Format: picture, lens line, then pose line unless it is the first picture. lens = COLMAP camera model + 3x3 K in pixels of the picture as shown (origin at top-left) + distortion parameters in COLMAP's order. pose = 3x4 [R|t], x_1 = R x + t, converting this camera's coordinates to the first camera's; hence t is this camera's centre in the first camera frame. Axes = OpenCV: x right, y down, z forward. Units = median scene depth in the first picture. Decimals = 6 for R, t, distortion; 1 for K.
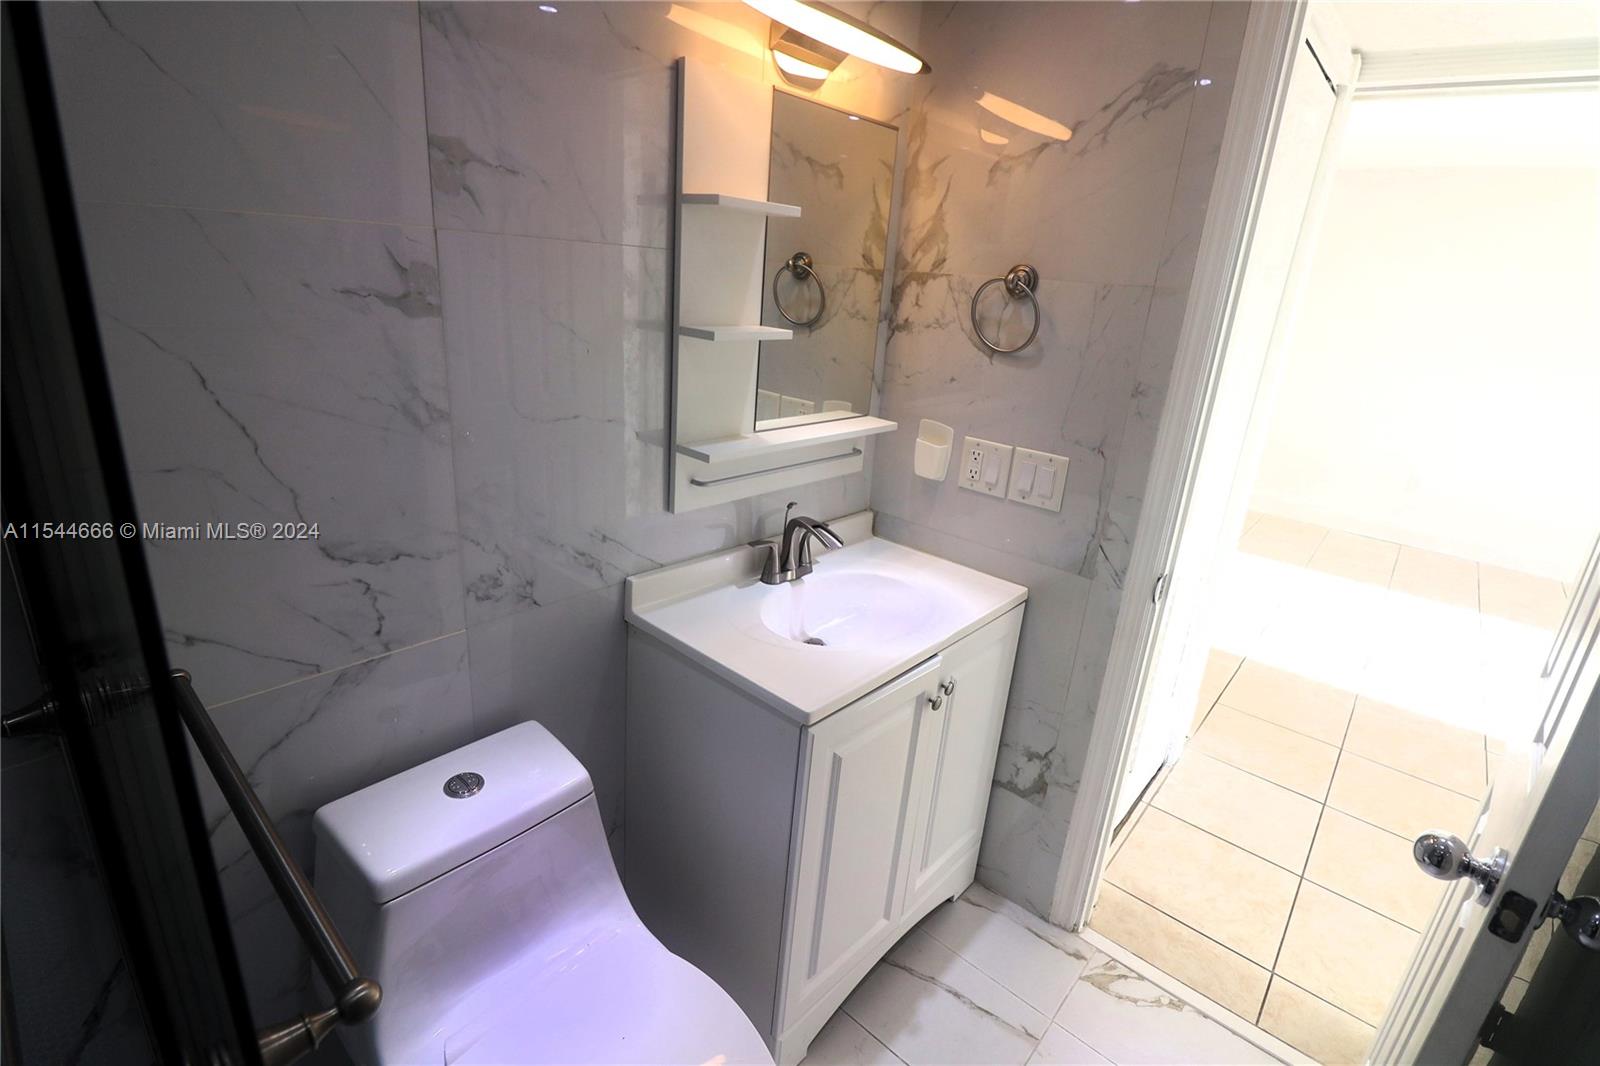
lens RADIAL K [[739.5, 0, 796.6], [0, 739.5, 518.7], [0, 0, 1]] dist [-0.016028, -0.005035]
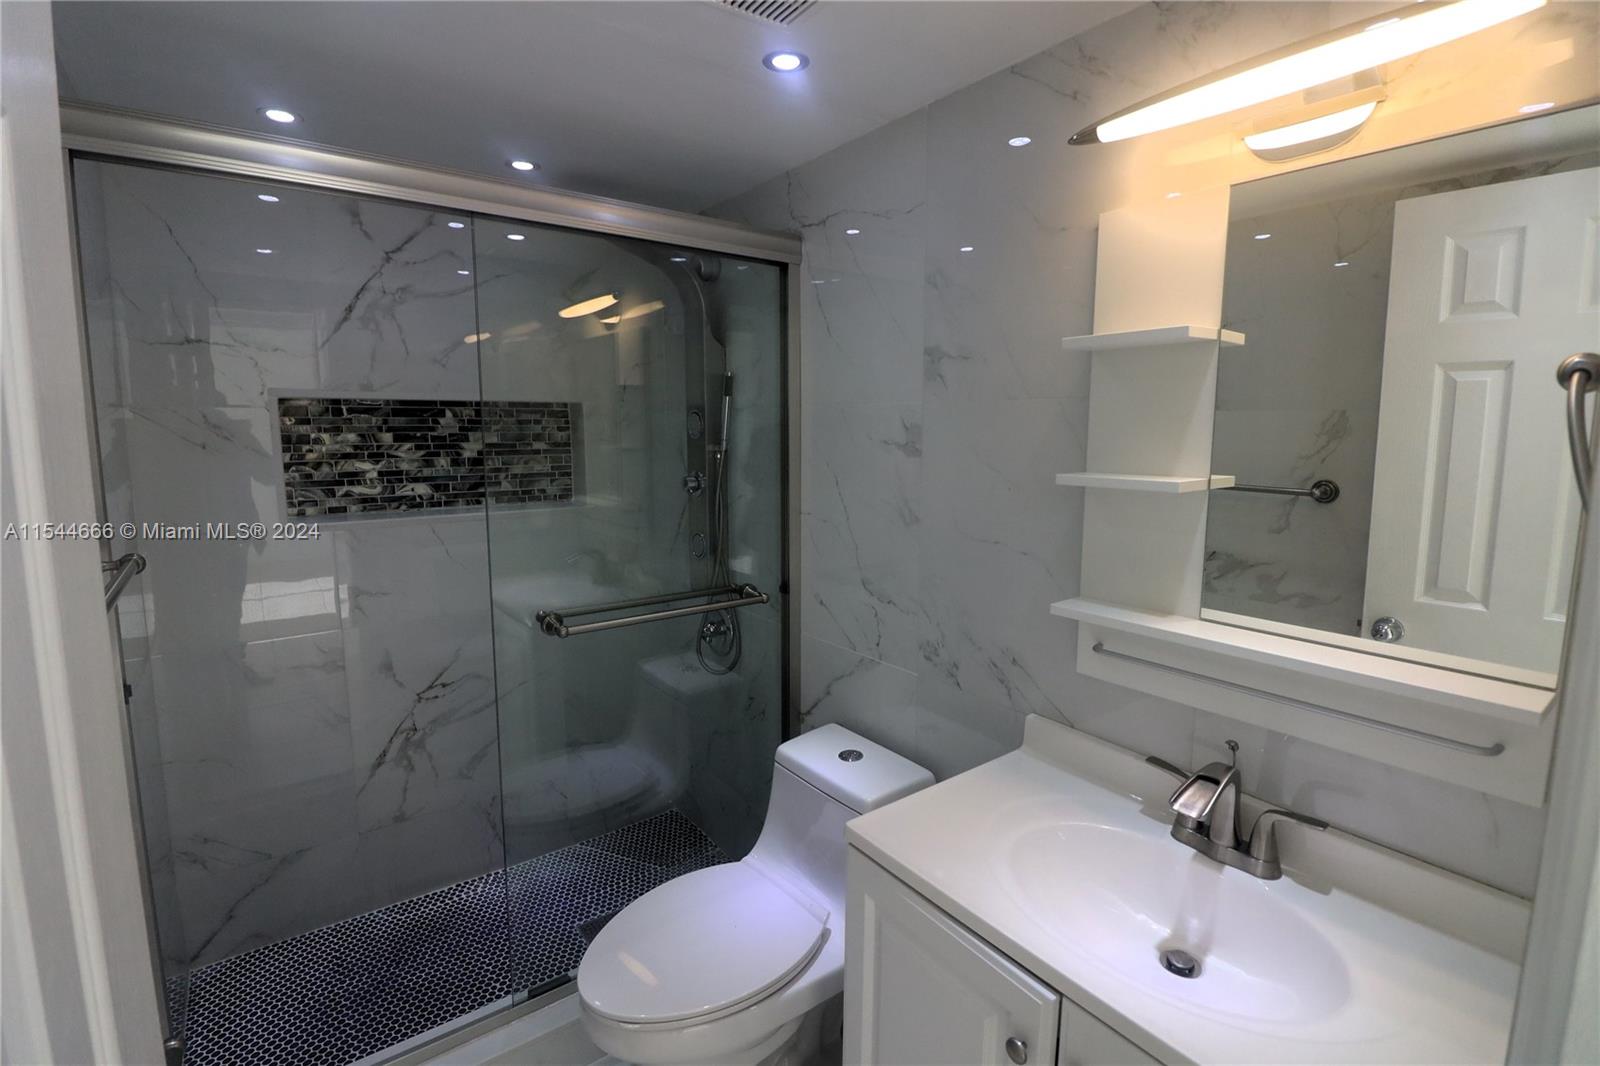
lens RADIAL K [[739.5, 0, 803.3], [0, 739.5, 522.9], [0, 0, 1]] dist [-0.016028, -0.005035]
pose [[-0.188910, 0.056625, -0.980360, 1.084542], [-0.324453, 0.938671, 0.116737, -0.243617], [0.926846, 0.340134, -0.158952, 1.055094]]
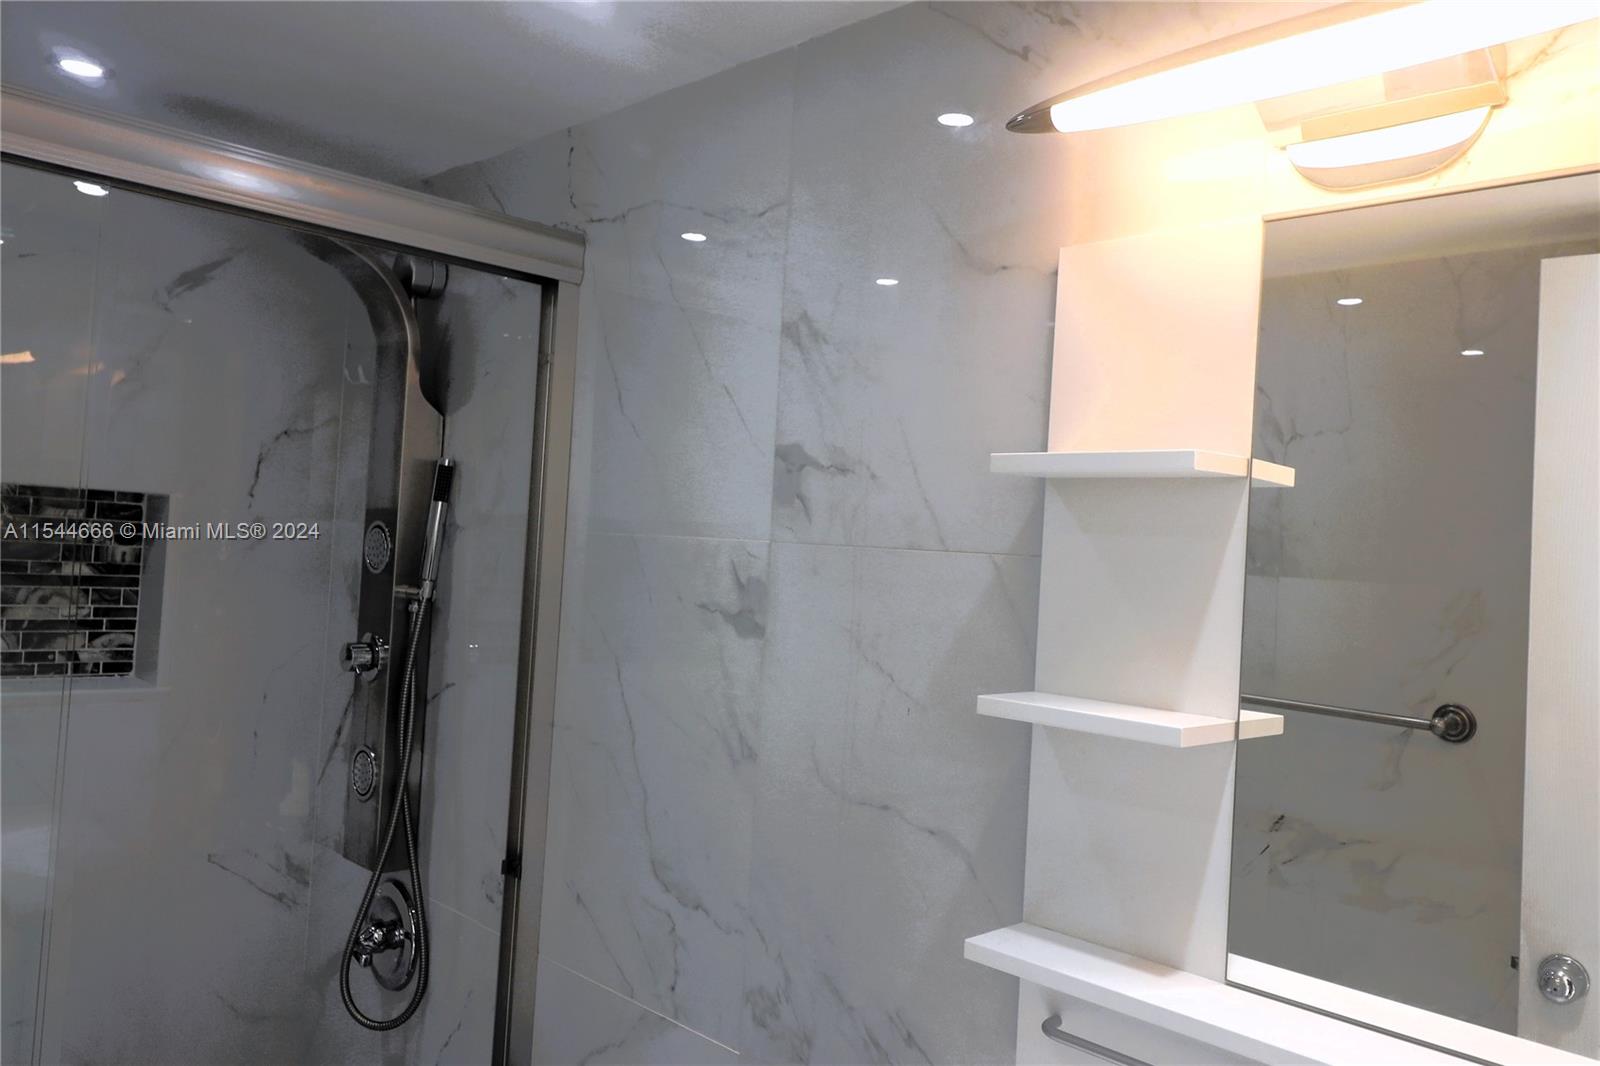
lens RADIAL K [[1255.5, 0, 814.0], [0, 1255.5, 510.7], [0, 0, 1]] dist [0.006861, -0.026467]
pose [[-0.053502, -0.106087, -0.992916, 0.967499], [-0.375190, 0.923621, -0.078466, -0.317366], [0.925403, 0.368334, -0.089219, 1.120150]]
